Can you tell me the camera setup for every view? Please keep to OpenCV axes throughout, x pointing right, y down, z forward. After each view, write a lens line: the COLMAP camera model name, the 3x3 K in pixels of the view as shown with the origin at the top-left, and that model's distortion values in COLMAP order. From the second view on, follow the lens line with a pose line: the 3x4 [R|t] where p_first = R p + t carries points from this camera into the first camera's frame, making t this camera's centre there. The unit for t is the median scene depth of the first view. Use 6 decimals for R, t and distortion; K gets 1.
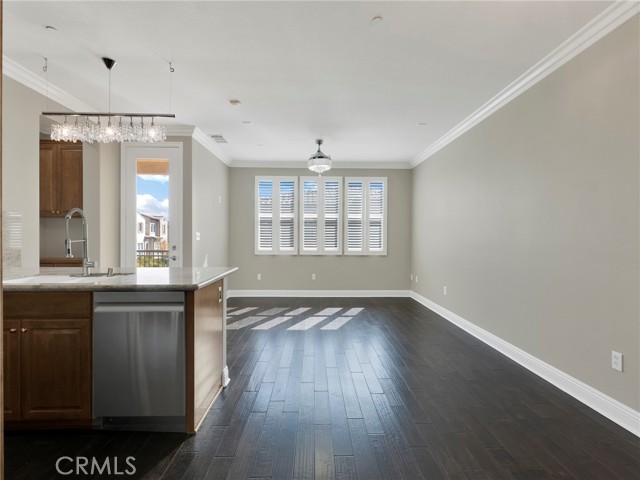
lens RADIAL K [[287.9, 0, 320.5], [0, 287.9, 238.5], [0, 0, 1]] dist [0.001949, -0.000164]
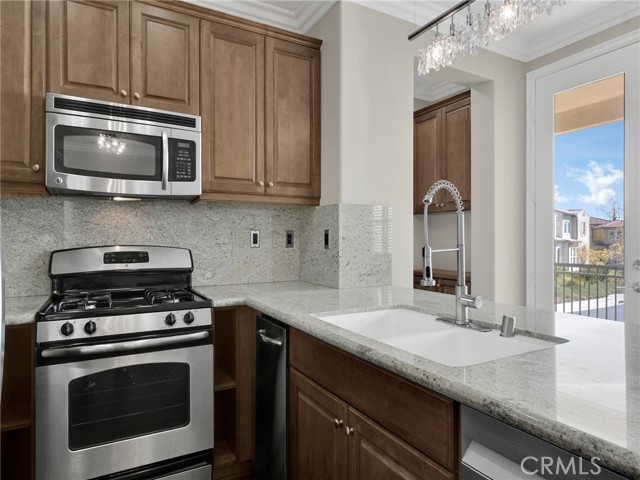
lens RADIAL K [[392.6, 0, 317.8], [0, 392.6, 238.0], [0, 0, 1]] dist [0.000248, 0.001712]
pose [[0.463008, -0.006297, -0.886332, -0.148765], [-0.002969, 0.999958, -0.008655, -0.001827], [0.886349, 0.006638, 0.462970, 0.208144]]
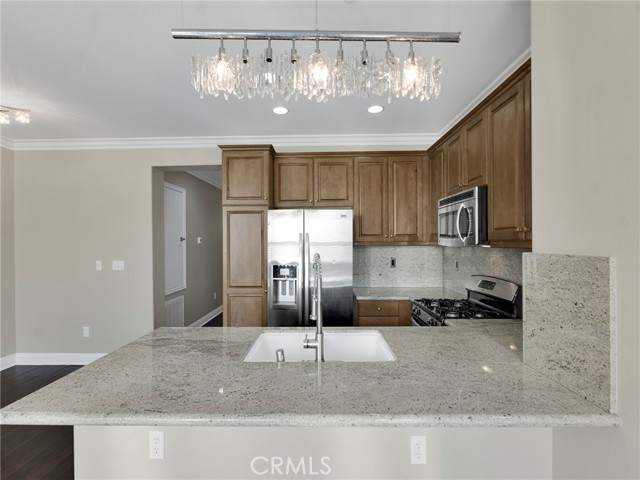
lens RADIAL K [[287.9, 0, 318.6], [0, 287.9, 242.1], [0, 0, 1]] dist [0.001949, -0.000164]
pose [[-0.998691, 0.003914, 0.051002, -0.355798], [0.004153, 0.999981, 0.004583, -0.053603], [-0.050983, 0.004789, -0.998688, 0.677051]]
